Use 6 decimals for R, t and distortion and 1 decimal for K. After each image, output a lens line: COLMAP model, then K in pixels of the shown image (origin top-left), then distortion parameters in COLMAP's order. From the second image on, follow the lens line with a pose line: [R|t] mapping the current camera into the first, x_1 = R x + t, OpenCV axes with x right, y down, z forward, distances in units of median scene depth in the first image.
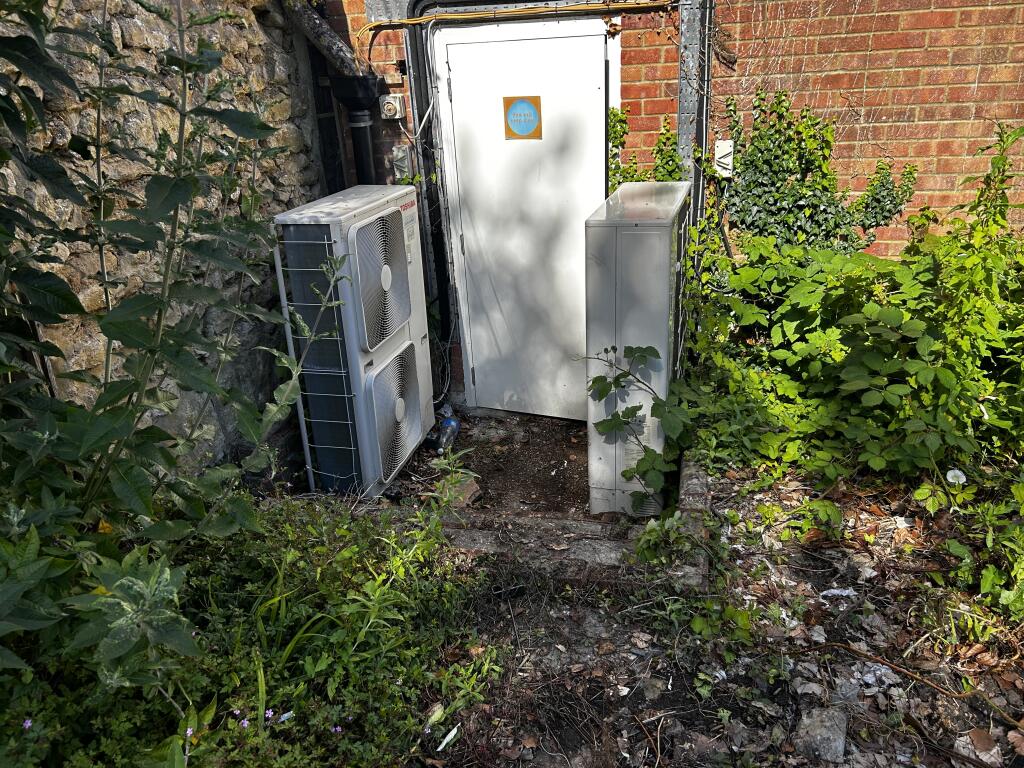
lens RADIAL K [[769.0, 0, 500.4], [0, 769.0, 376.0], [0, 0, 1]] dist [0.072570, -0.092160]
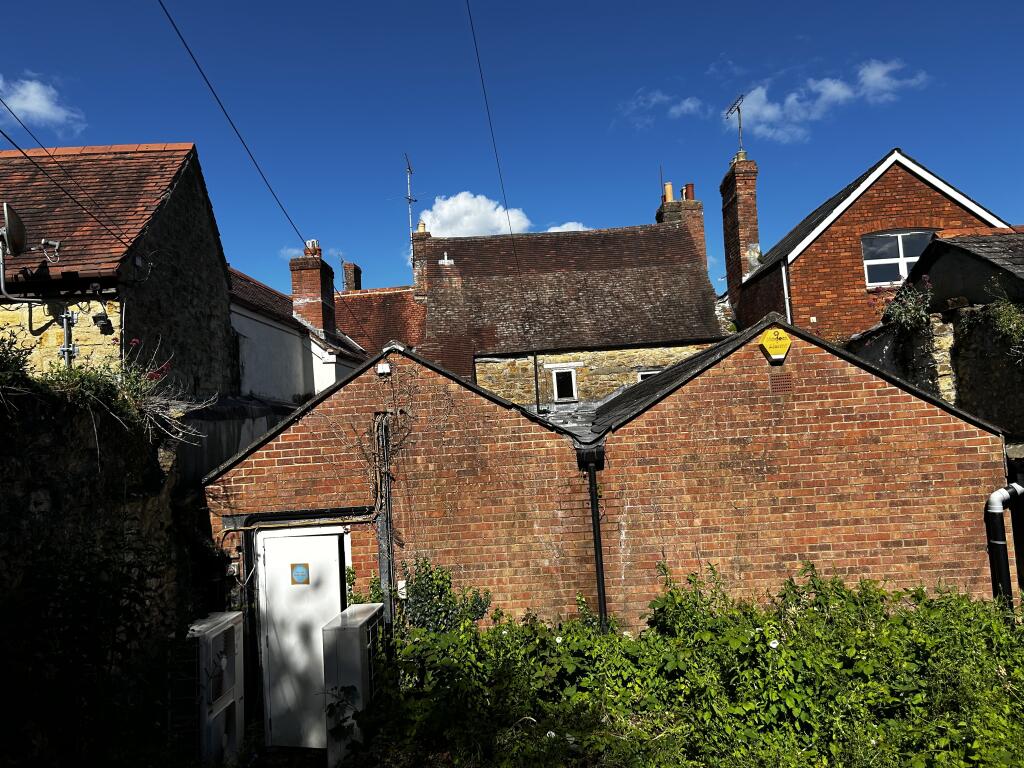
lens RADIAL K [[769.0, 0, 500.4], [0, 769.0, 376.0], [0, 0, 1]] dist [0.072570, -0.092160]
pose [[0.976187, 0.011706, 0.216614, 0.092286], [0.091561, 0.883006, -0.460345, 0.188783], [-0.196661, 0.469216, 0.860907, -1.087002]]
